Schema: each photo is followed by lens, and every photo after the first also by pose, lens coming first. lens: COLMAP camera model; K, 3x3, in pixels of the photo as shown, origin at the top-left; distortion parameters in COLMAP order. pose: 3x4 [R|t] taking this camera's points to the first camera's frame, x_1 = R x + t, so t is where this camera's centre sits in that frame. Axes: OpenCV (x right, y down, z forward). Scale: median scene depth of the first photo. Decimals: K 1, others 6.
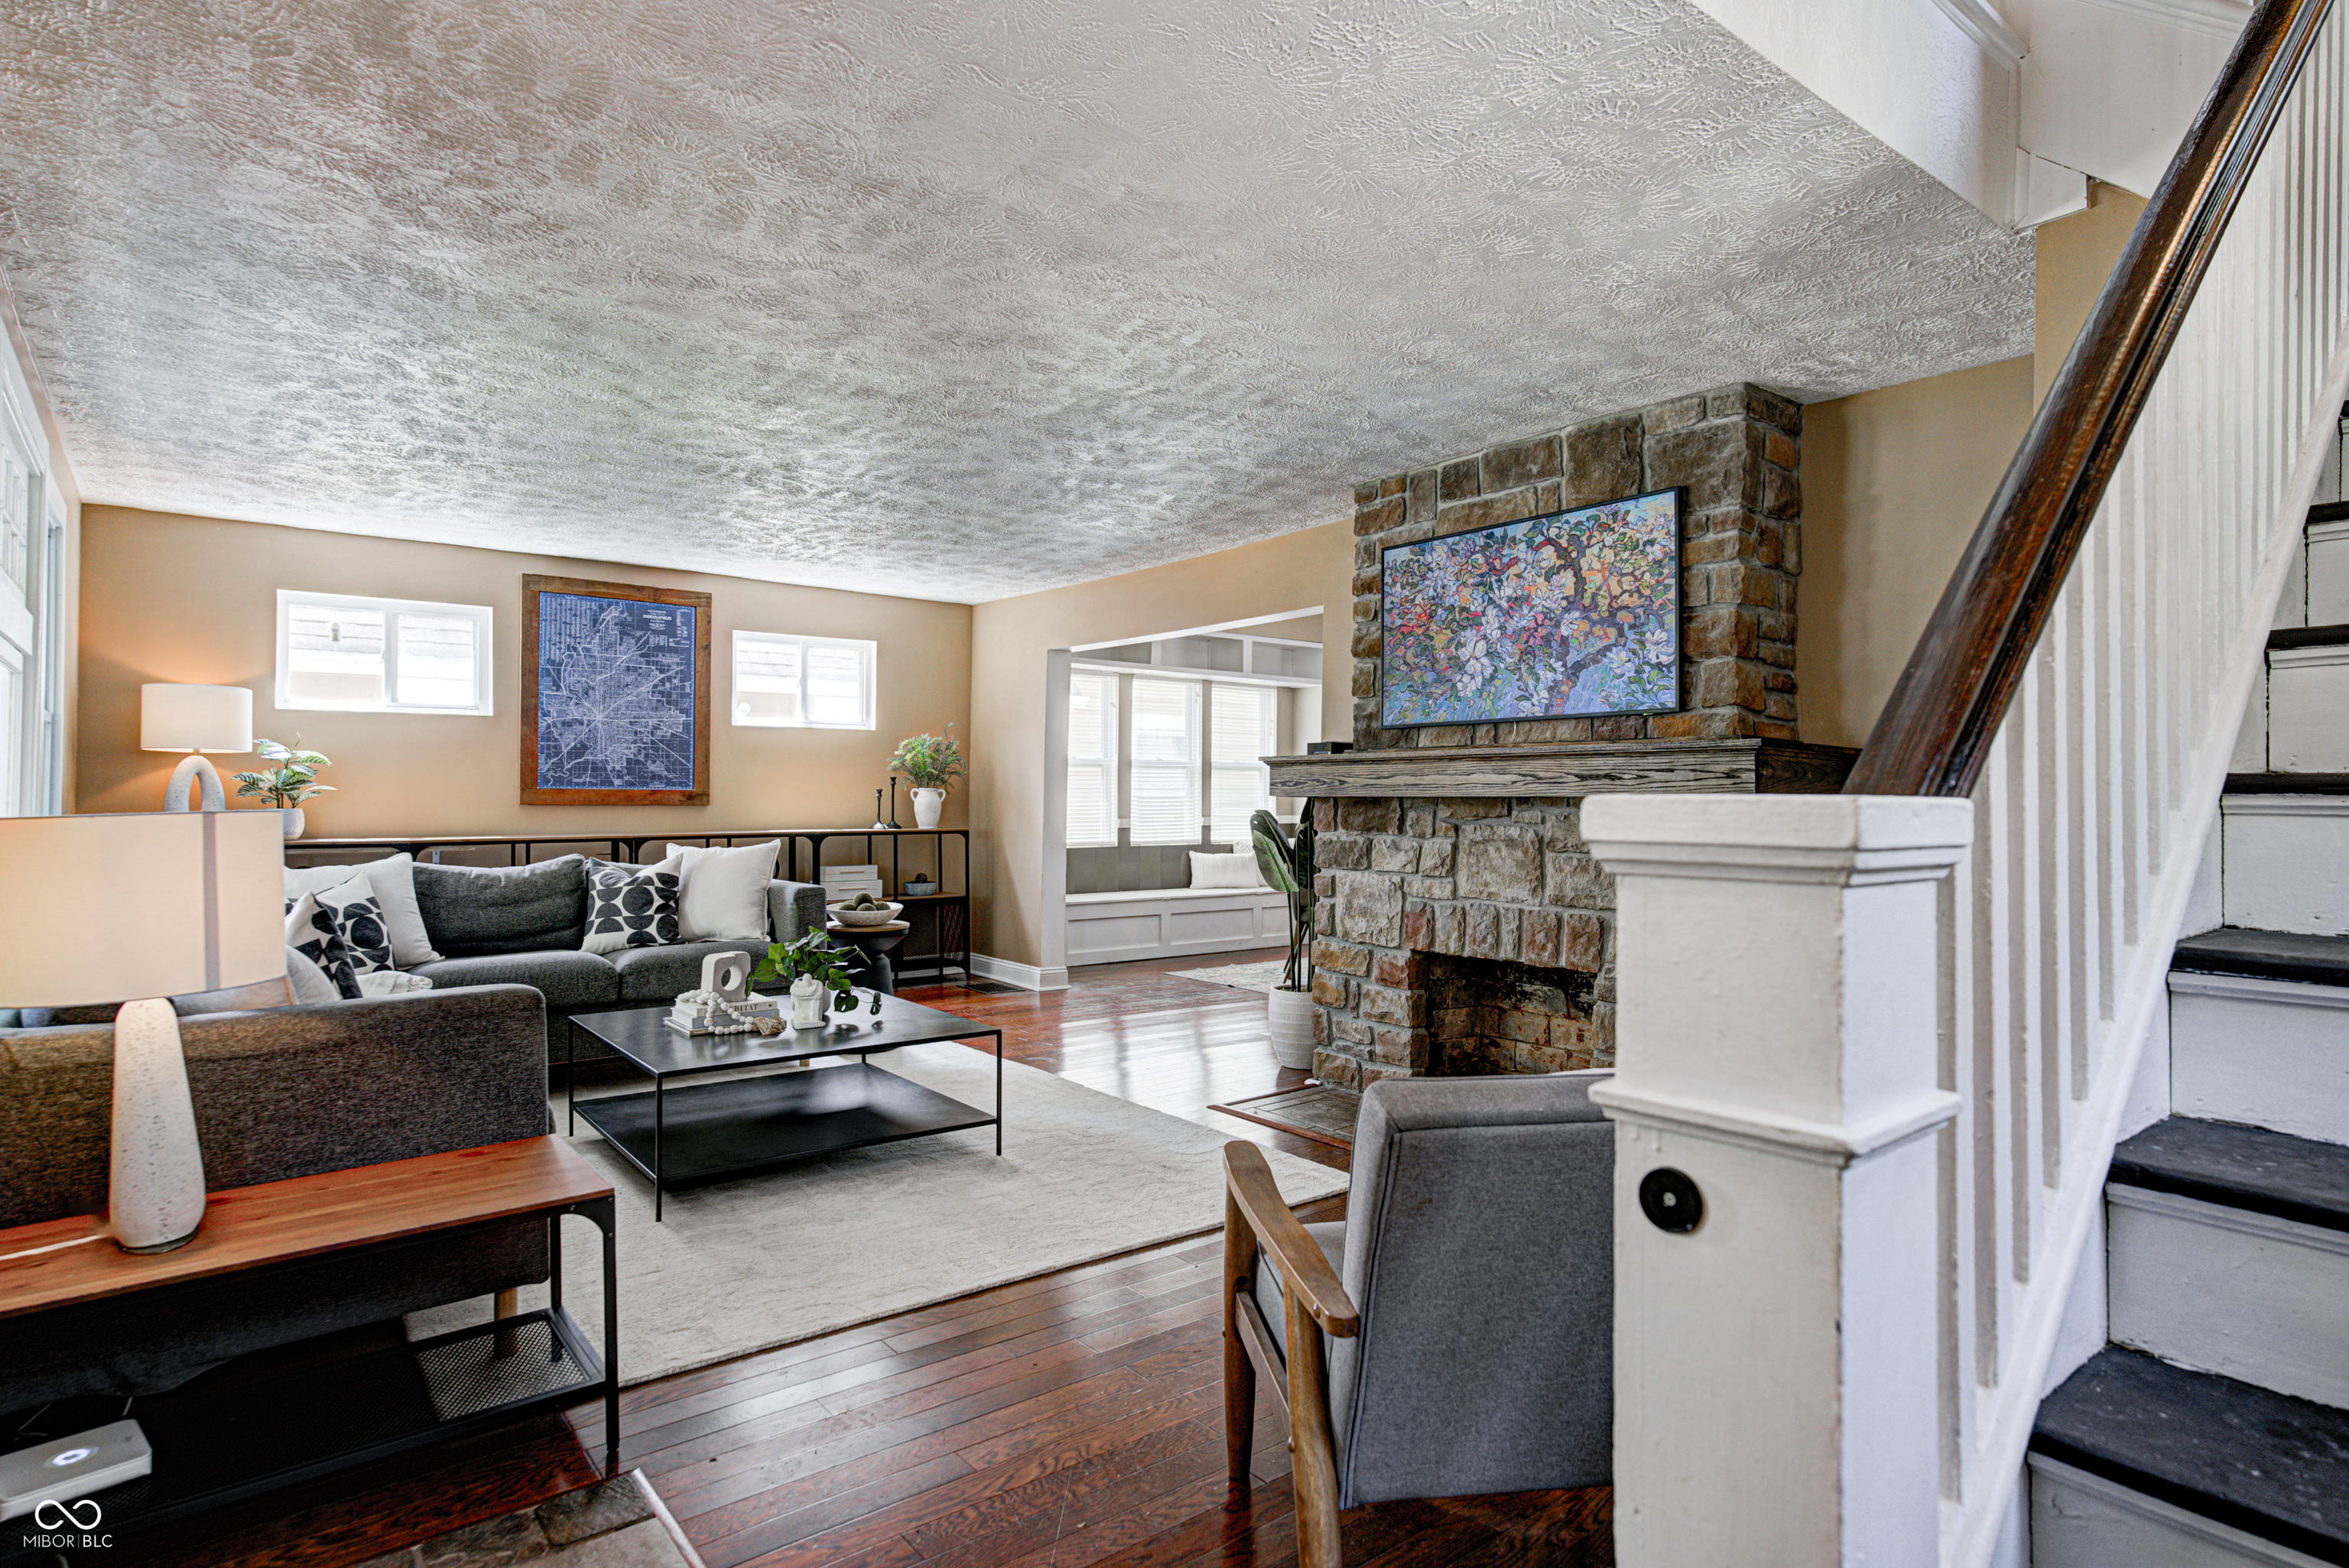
lens RADIAL K [[1257.8, 0, 1174.5], [0, 1257.8, 784.0], [0, 0, 1]] dist [0.020834, -0.000716]
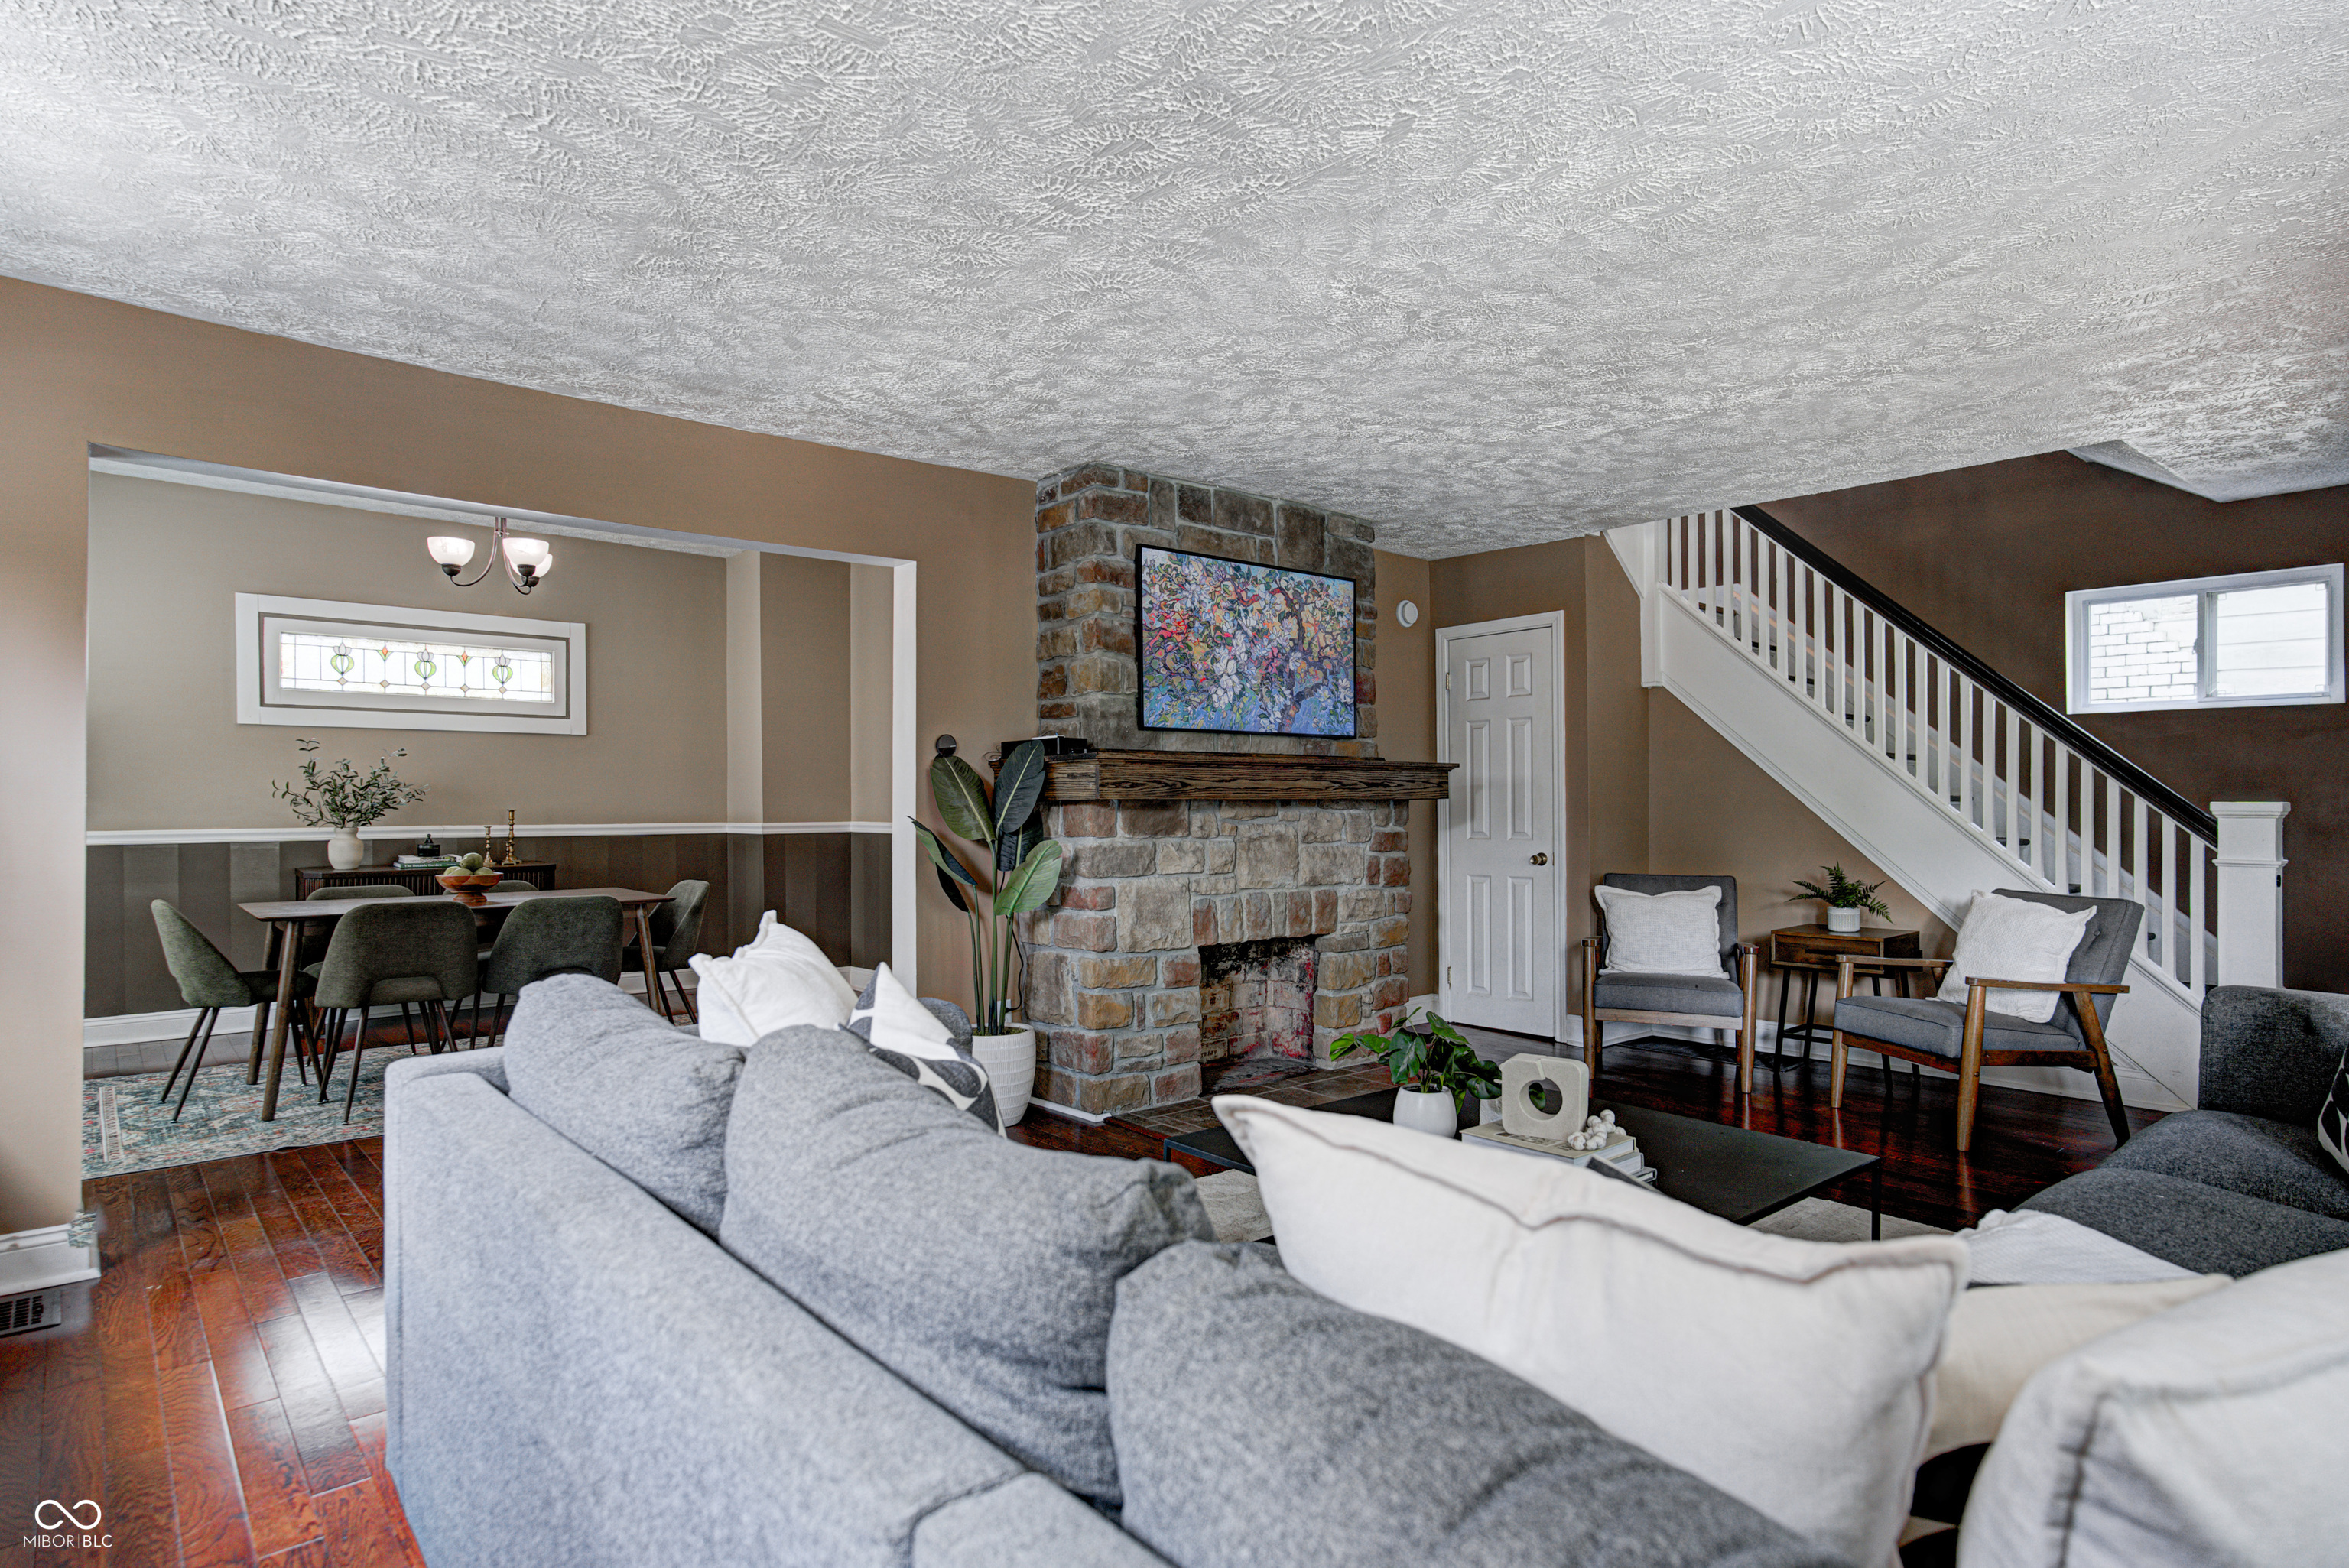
lens RADIAL K [[1257.8, 0, 1174.5], [0, 1257.8, 784.0], [0, 0, 1]] dist [0.020834, -0.000716]
pose [[-0.033538, 0.006606, 0.999416, -0.890203], [-0.013690, 0.999881, -0.007069, 0.005383], [-0.999344, -0.013919, -0.033444, 1.107348]]
